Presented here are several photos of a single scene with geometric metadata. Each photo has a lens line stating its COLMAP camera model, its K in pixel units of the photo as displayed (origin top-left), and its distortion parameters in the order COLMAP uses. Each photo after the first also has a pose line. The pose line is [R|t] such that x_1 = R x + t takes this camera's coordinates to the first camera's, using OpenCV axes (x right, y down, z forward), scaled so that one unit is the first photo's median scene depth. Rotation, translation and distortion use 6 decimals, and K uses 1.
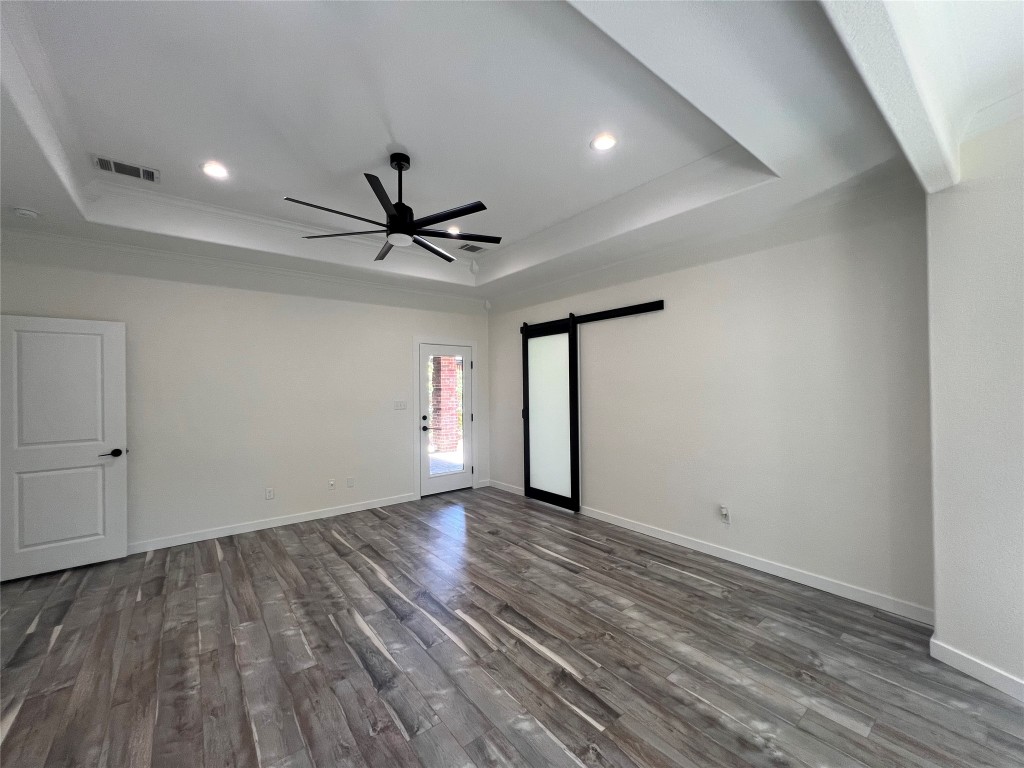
lens RADIAL K [[411.5, 0, 512.8], [0, 411.5, 385.5], [0, 0, 1]] dist [-0.001203, 0.000486]
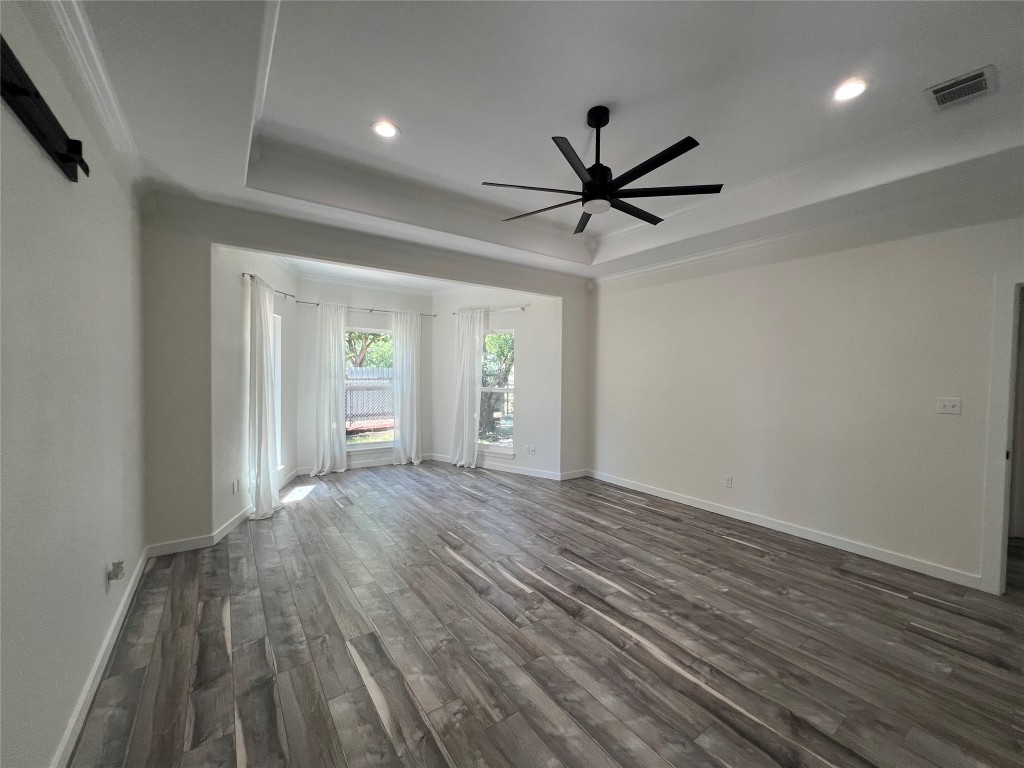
lens RADIAL K [[411.5, 0, 512.4], [0, 411.5, 379.6], [0, 0, 1]] dist [-0.001203, 0.000486]
pose [[-0.998485, -0.002224, 0.054981, -0.142119], [-0.001396, 0.999885, 0.015093, 0.011702], [-0.055008, 0.014993, -0.998373, 1.951728]]
